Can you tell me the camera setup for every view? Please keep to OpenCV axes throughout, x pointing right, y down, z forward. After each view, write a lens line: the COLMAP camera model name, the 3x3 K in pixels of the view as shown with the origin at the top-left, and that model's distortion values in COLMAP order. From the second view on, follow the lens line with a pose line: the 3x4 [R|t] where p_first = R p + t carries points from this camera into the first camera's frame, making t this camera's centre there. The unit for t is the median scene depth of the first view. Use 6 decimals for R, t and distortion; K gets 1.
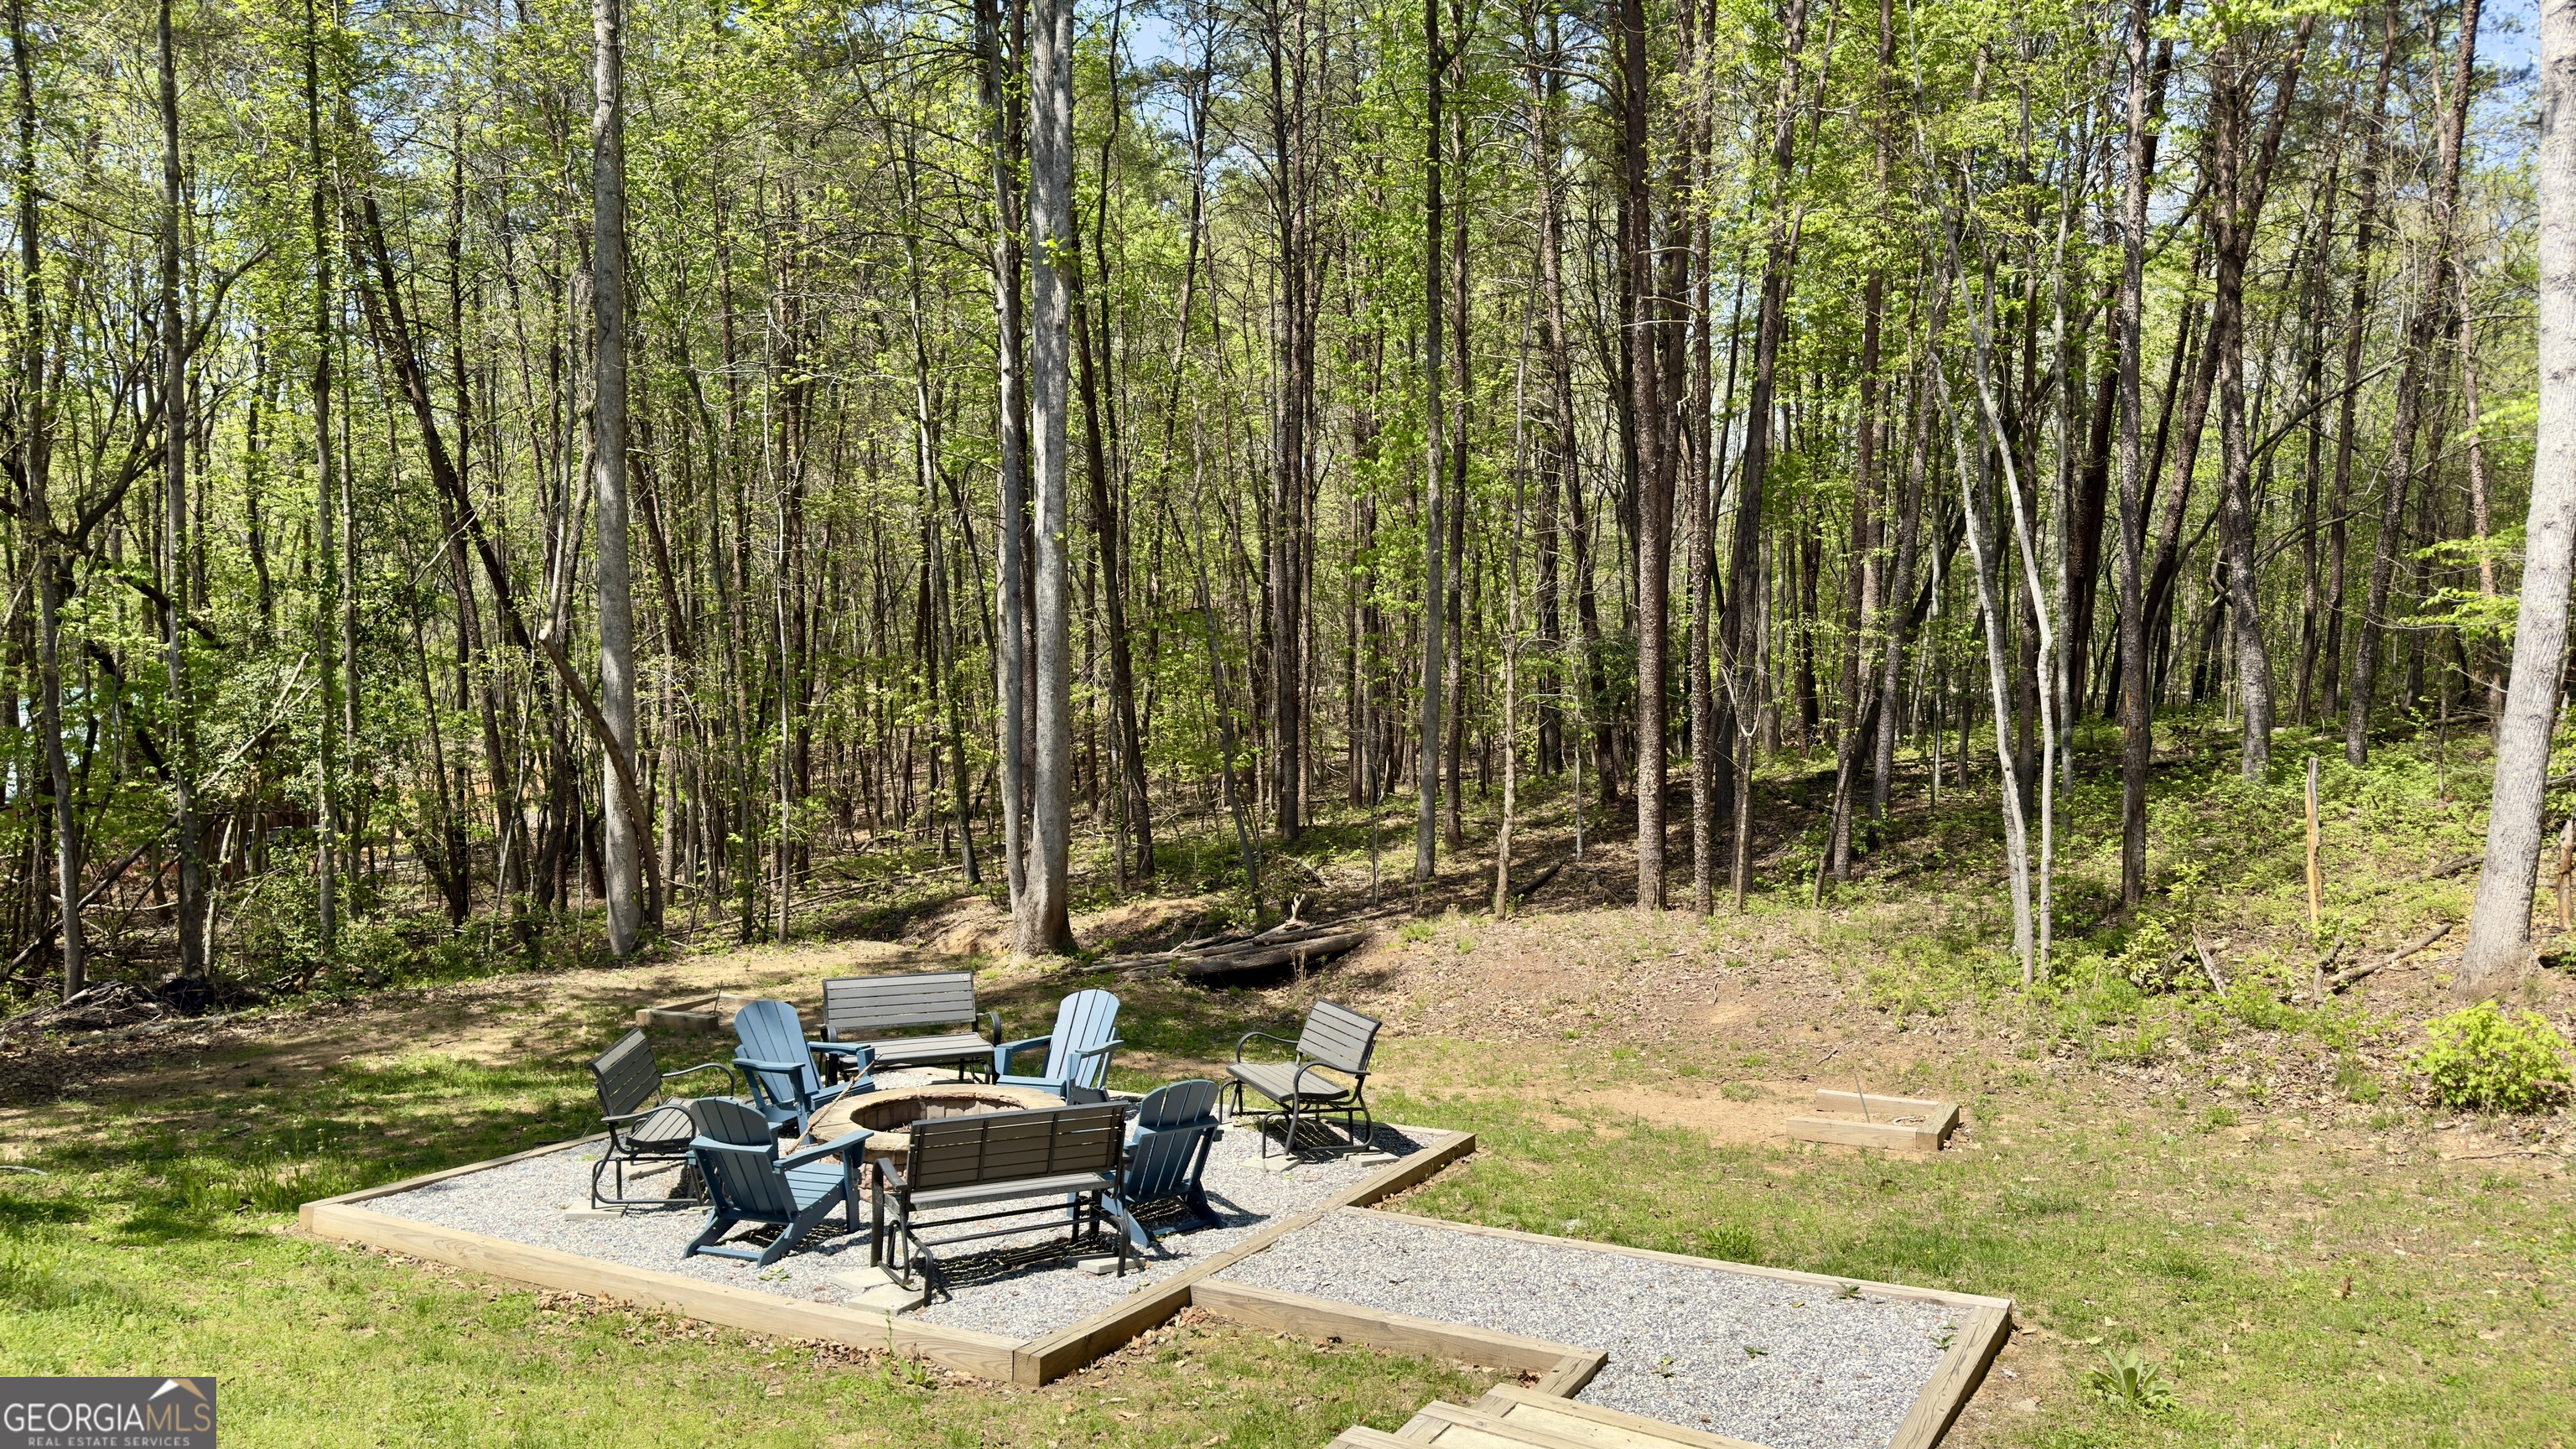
lens RADIAL K [[1704.4, 0, 1288.0], [0, 1704.4, 724.5], [0, 0, 1]] dist [0.095642, -0.087455]
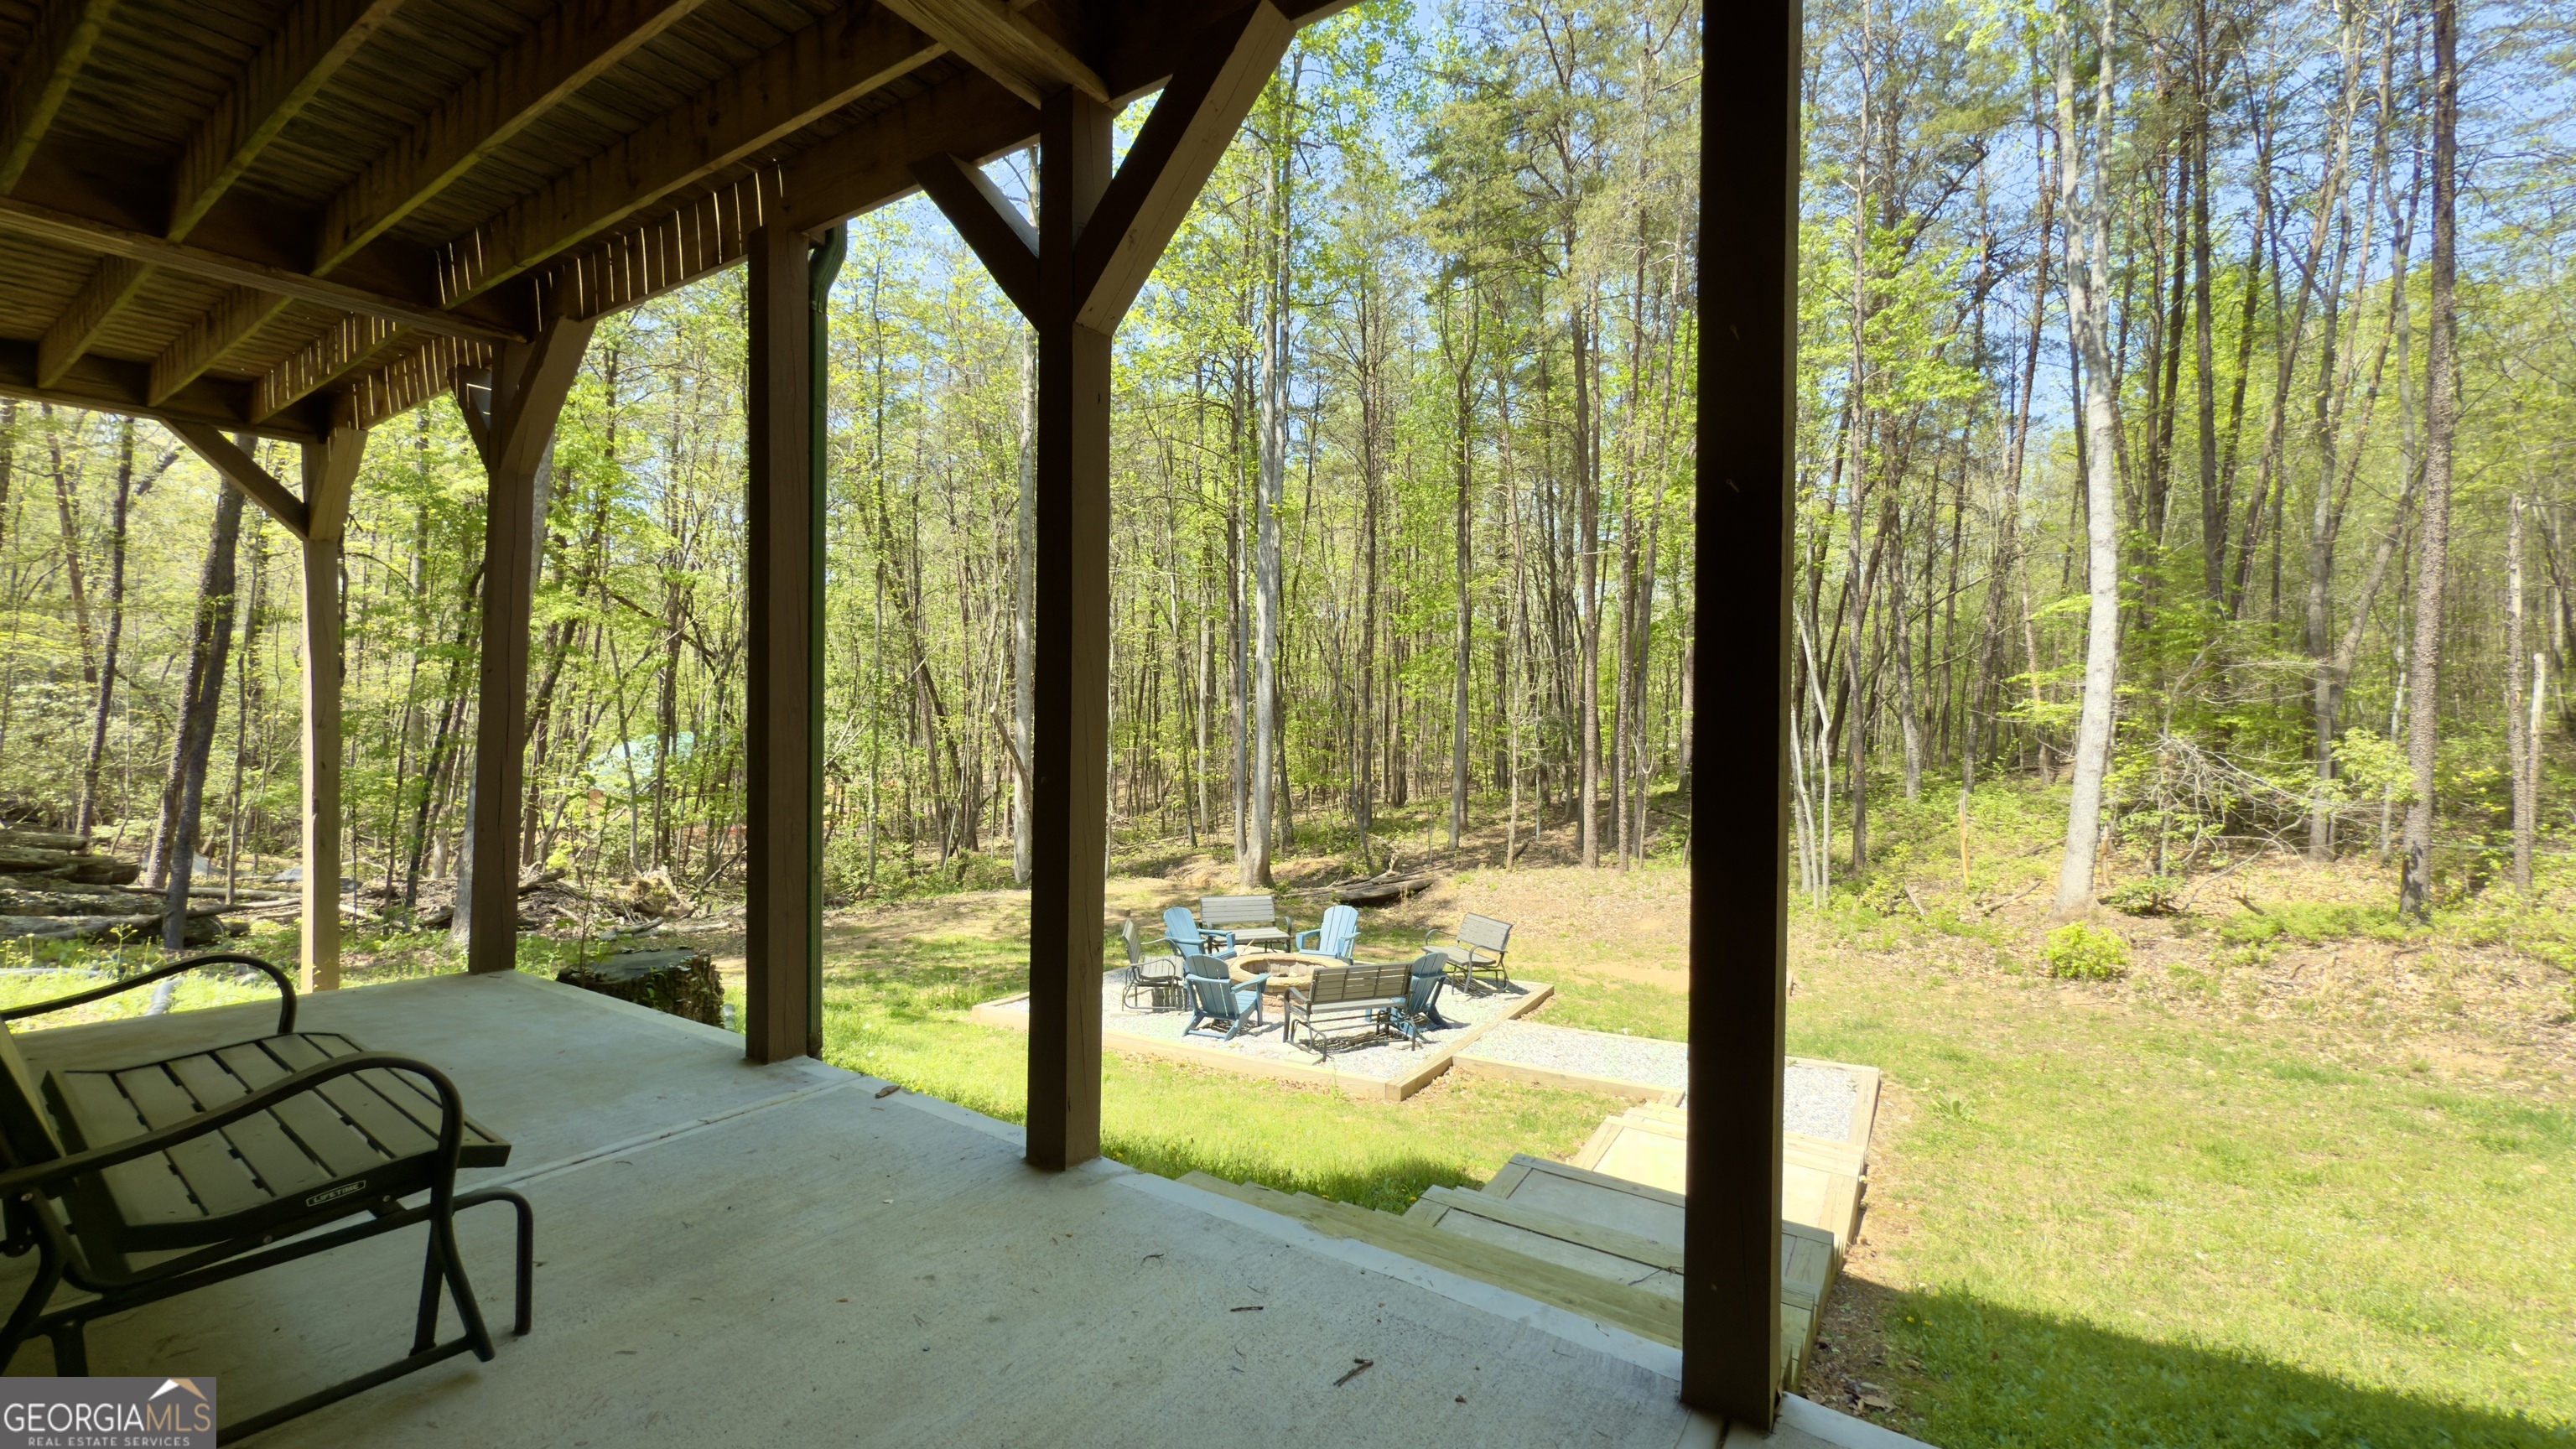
lens RADIAL K [[971.4, 0, 1288.0], [0, 971.4, 724.5], [0, 0, 1]] dist [0.012179, 0.000026]
pose [[0.999700, 0.011642, -0.021548, -0.170264], [-0.012389, 0.999315, -0.034881, -0.008681], [0.021128, 0.035138, 0.999159, -0.097897]]
